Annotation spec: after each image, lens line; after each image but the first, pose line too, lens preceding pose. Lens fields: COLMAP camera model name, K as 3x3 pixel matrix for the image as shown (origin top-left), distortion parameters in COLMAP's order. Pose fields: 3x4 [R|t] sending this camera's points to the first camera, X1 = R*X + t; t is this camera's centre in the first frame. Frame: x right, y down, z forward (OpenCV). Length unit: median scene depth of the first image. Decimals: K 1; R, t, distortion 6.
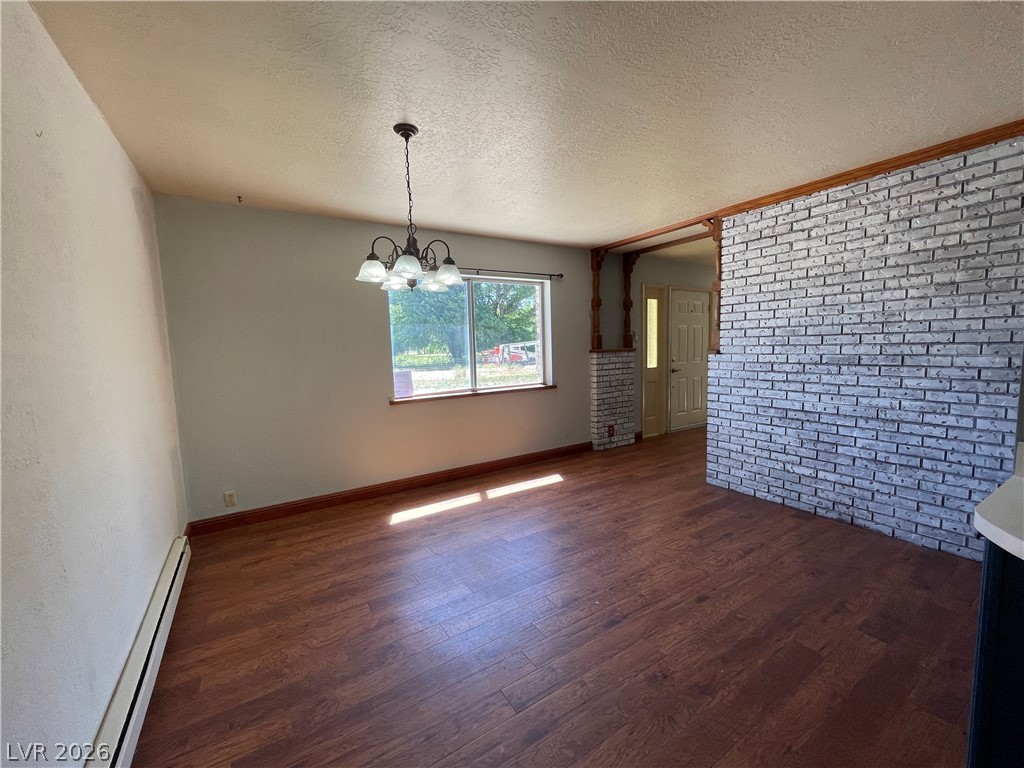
lens RADIAL K [[415.2, 0, 506.2], [0, 415.2, 382.8], [0, 0, 1]] dist [-0.000849, -0.000436]
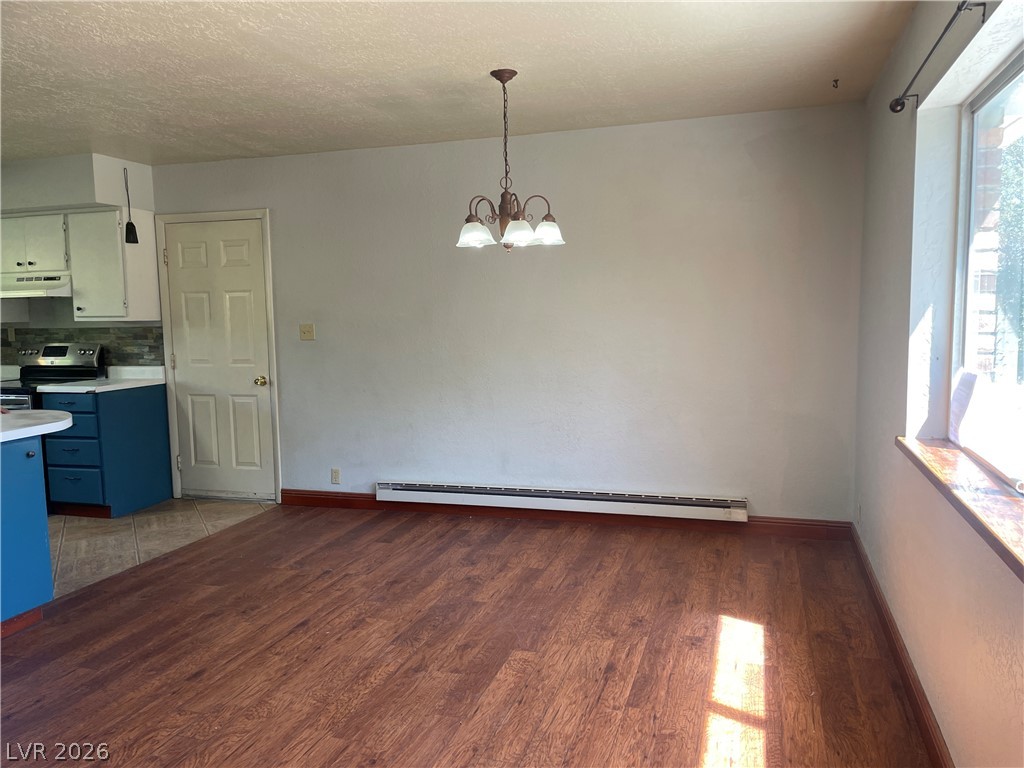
lens RADIAL K [[784.5, 0, 514.2], [0, 784.5, 390.5], [0, 0, 1]] dist [0.068396, -0.059821]
pose [[-0.755510, 0.112124, -0.645471, 0.814813], [-0.018322, 0.981244, 0.191897, -0.224091], [0.654881, 0.156806, -0.739285, 2.108488]]
